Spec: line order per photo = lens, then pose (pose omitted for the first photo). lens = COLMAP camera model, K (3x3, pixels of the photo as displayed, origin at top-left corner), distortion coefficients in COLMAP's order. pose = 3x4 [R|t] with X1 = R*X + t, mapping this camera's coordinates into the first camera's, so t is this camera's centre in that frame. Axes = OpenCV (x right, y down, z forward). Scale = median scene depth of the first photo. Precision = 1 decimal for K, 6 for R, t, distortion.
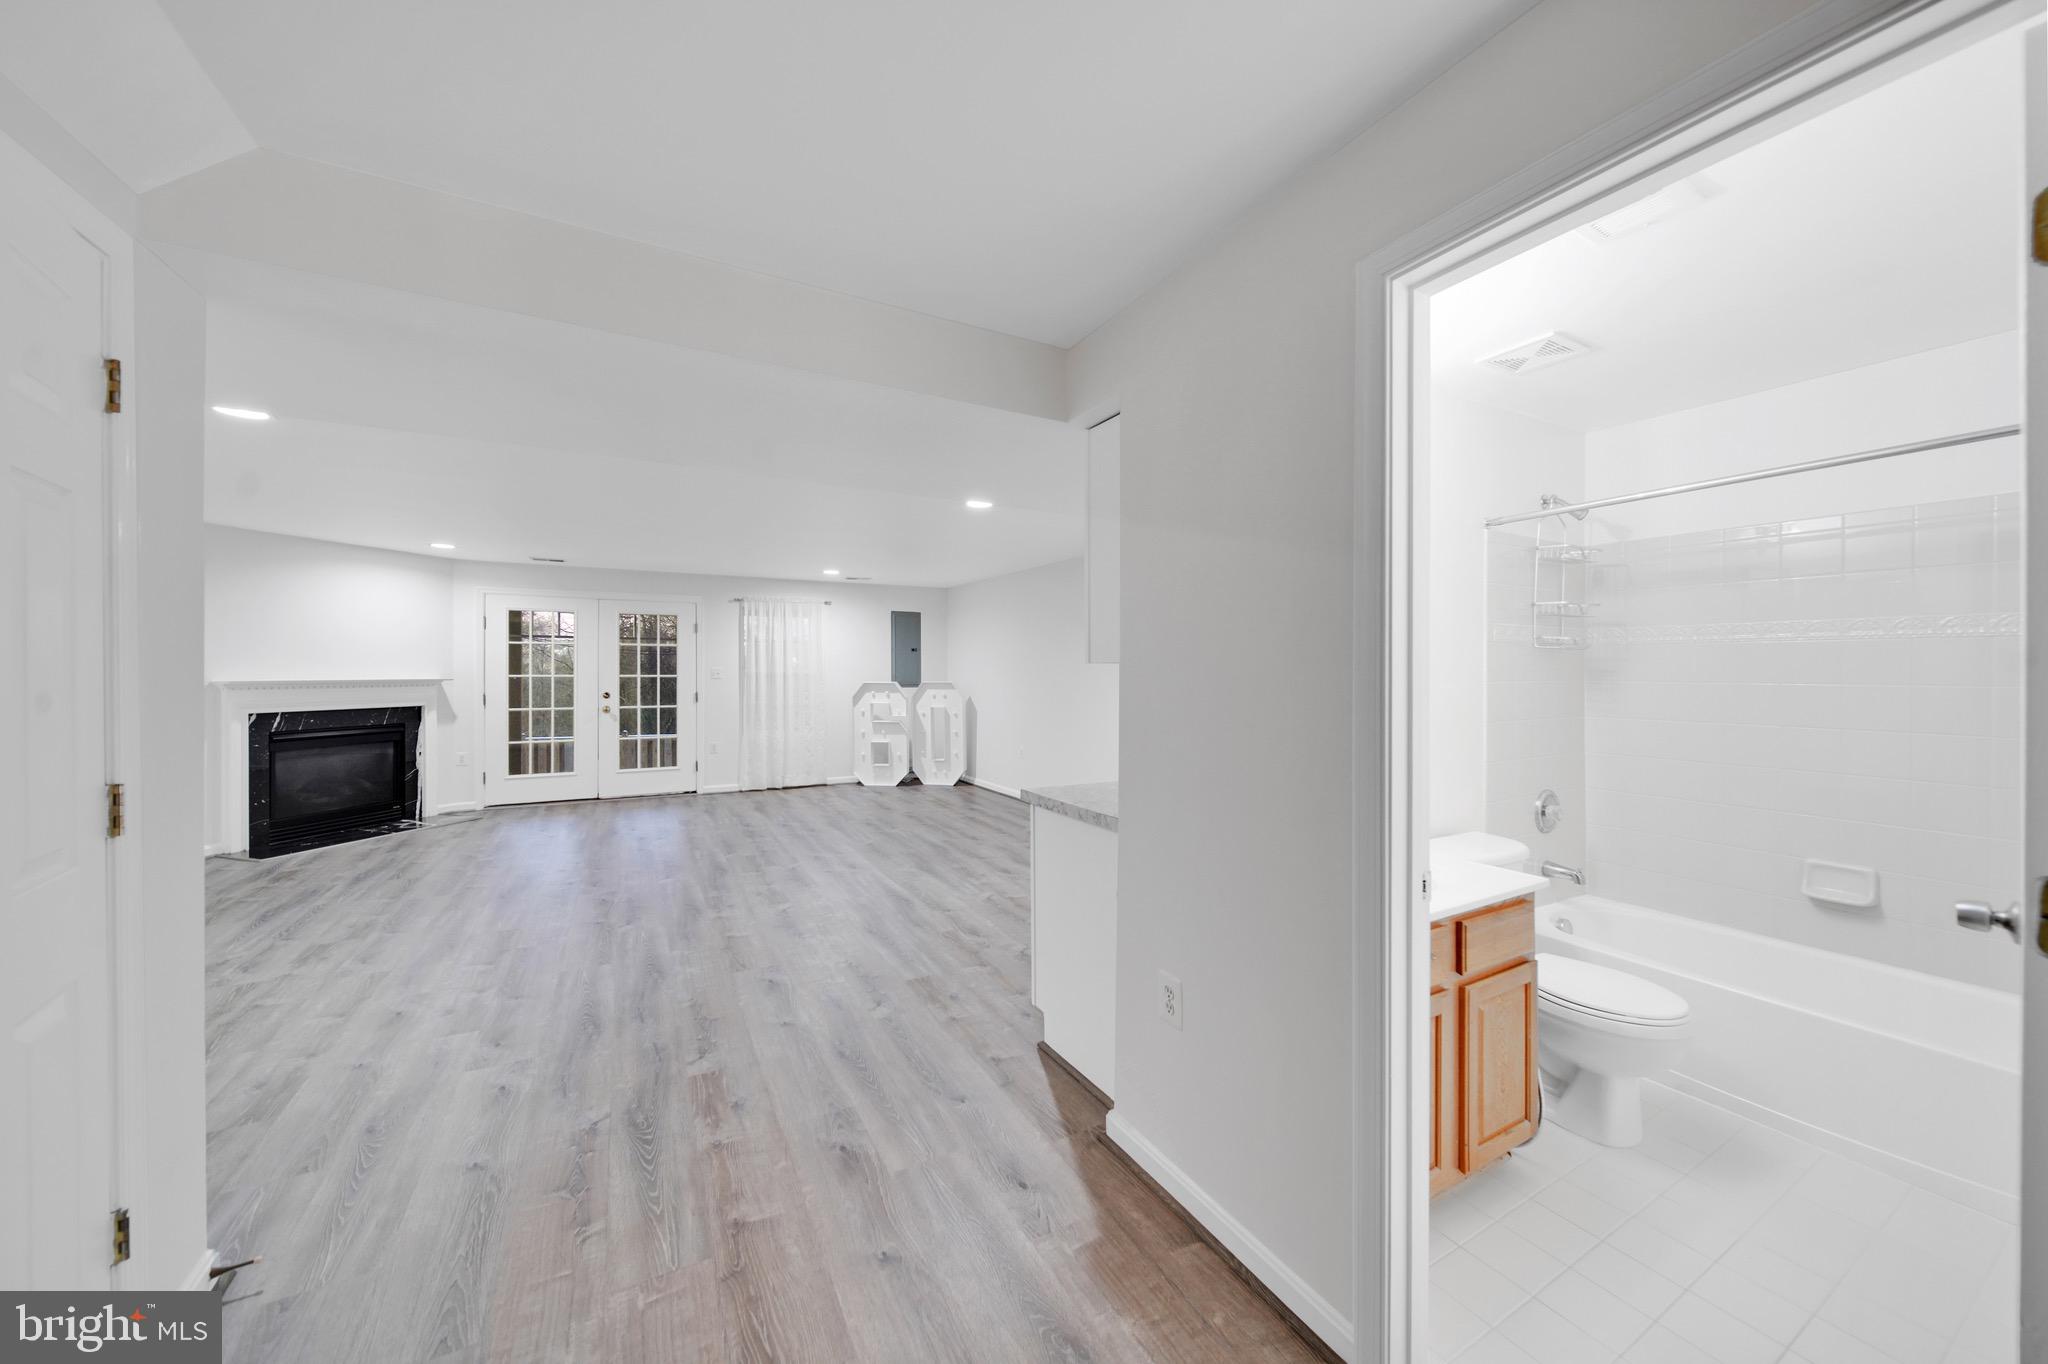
lens RADIAL K [[721.3, 0, 1014.5], [0, 721.3, 681.9], [0, 0, 1]] dist [0.000675, -0.001134]
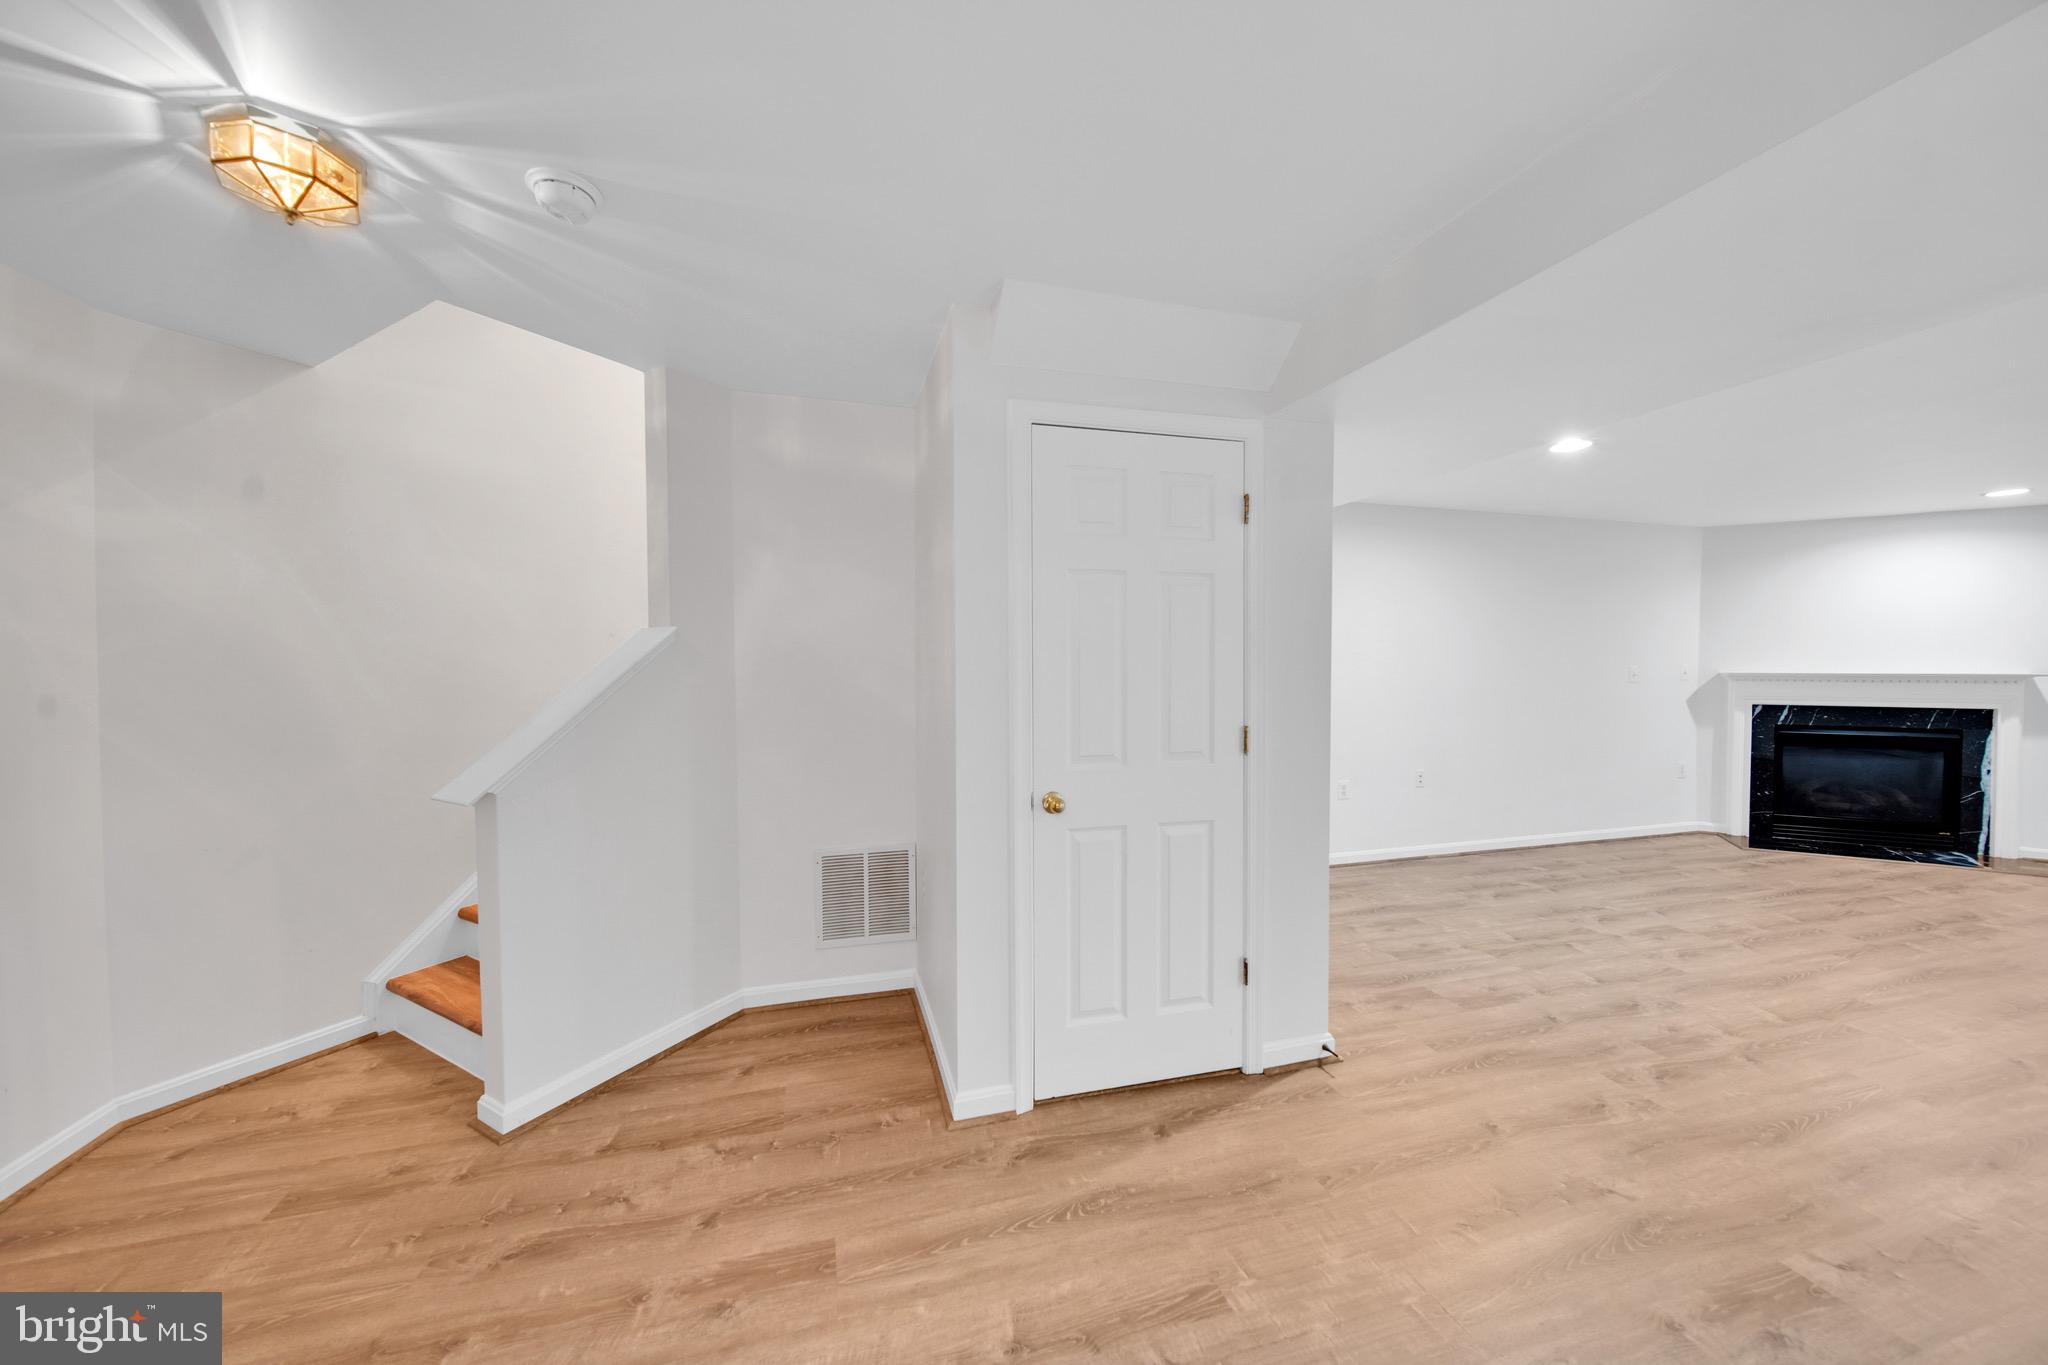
lens RADIAL K [[721.3, 0, 1022.4], [0, 721.3, 689.7], [0, 0, 1]] dist [0.000675, -0.001134]
pose [[-0.217764, 0.038428, -0.975245, 0.160219], [-0.015383, 0.998965, 0.042798, -0.004909], [0.975880, 0.024322, -0.216948, 0.201348]]
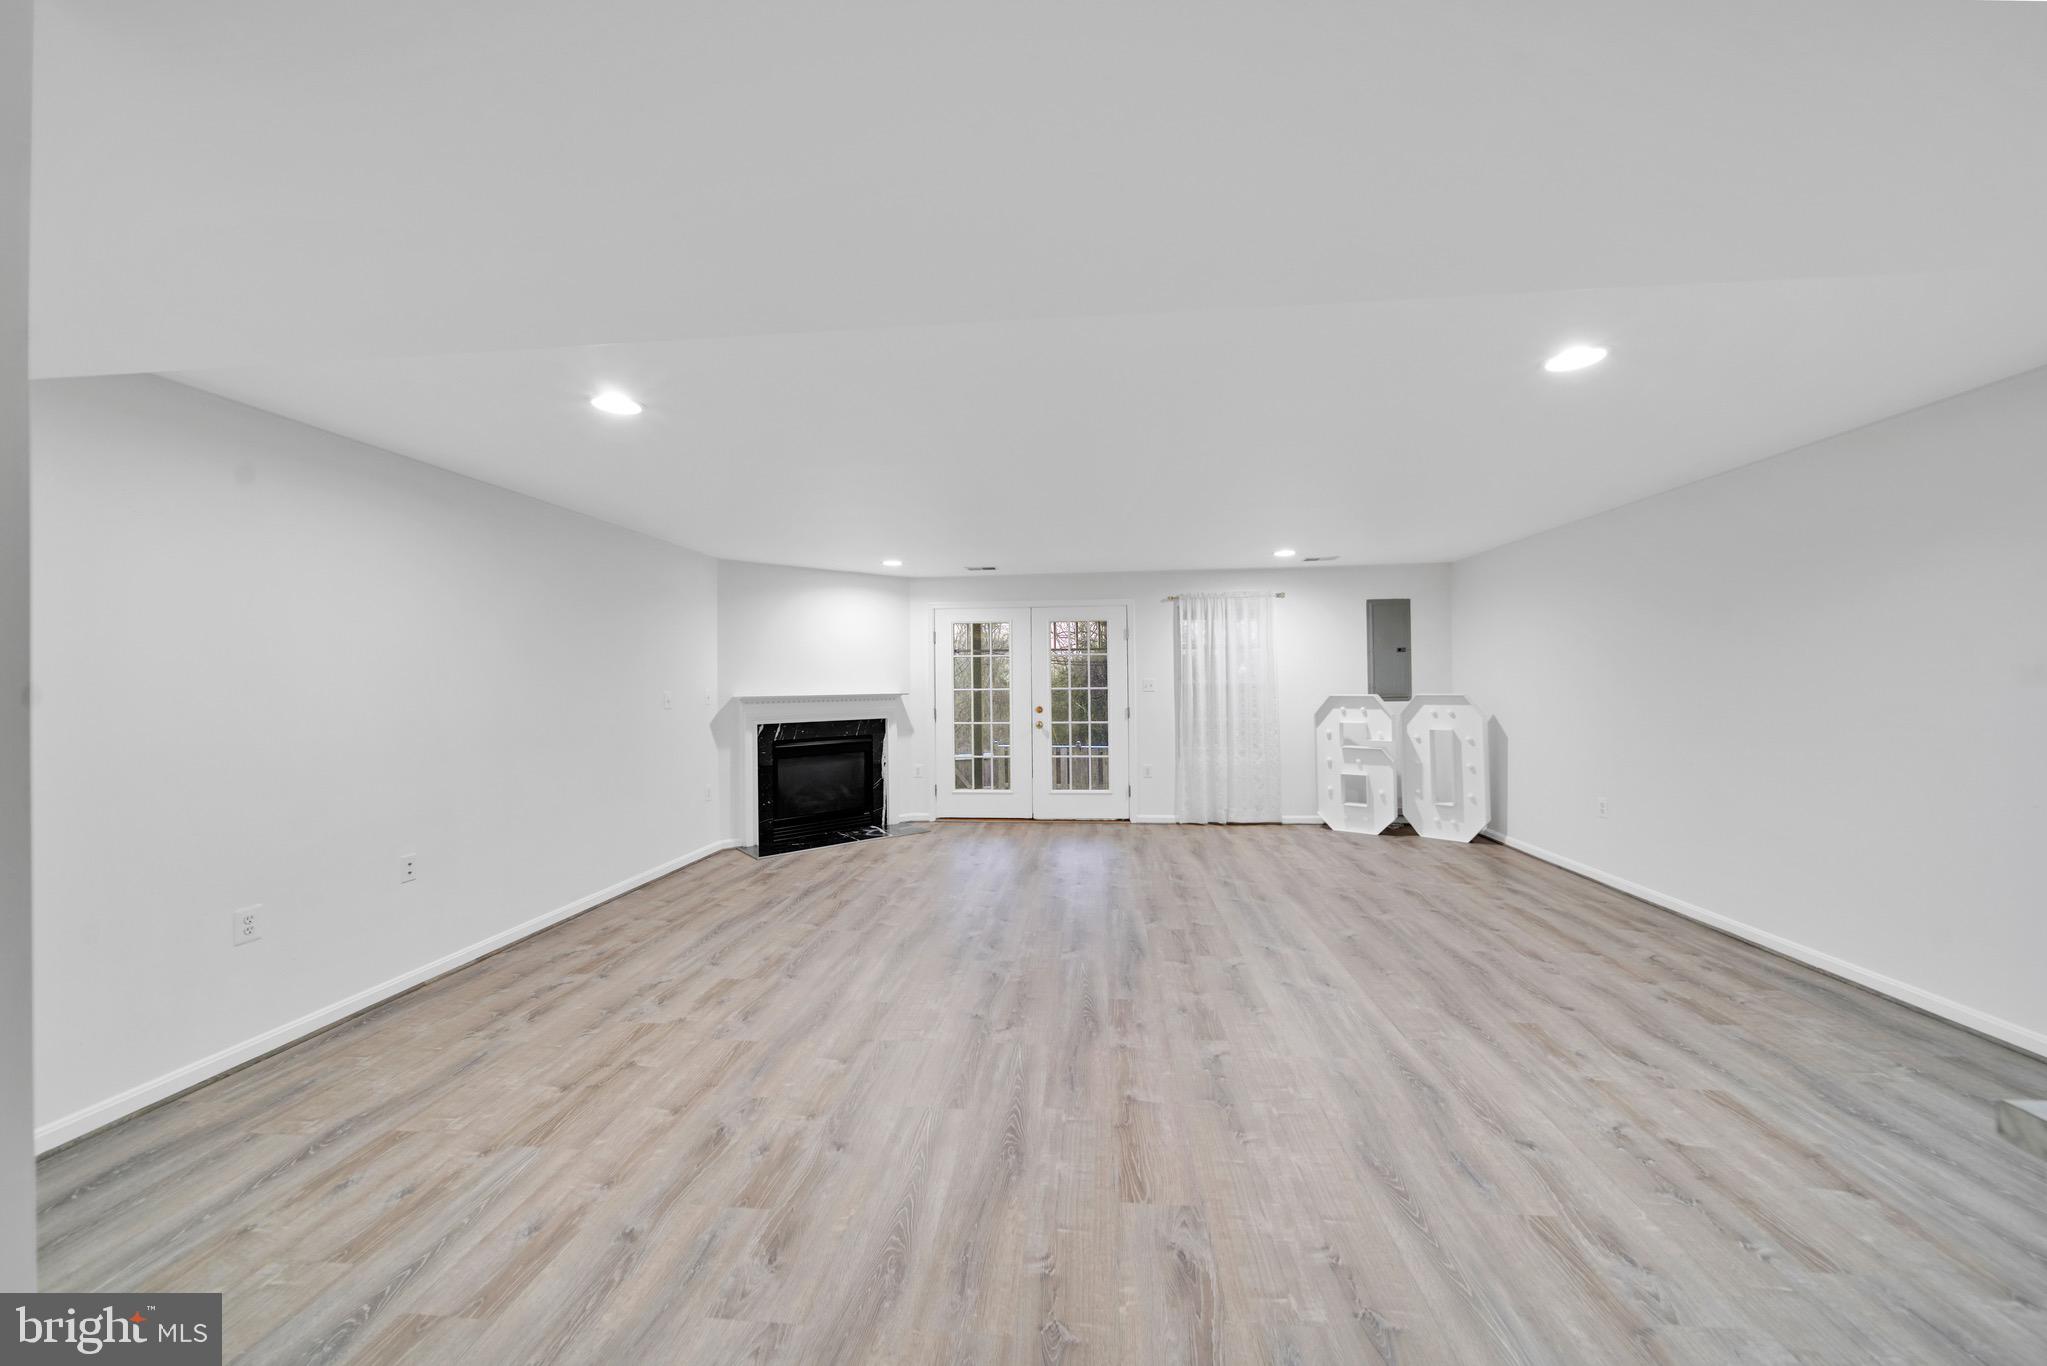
lens RADIAL K [[720.9, 0, 1021.2], [0, 720.9, 671.1], [0, 0, 1]] dist [0.000675, -0.001134]
pose [[0.825657, -0.019289, -0.563842, -0.074410], [0.003886, 0.999586, -0.028506, -0.006548], [0.564158, 0.021345, 0.825391, 0.286631]]
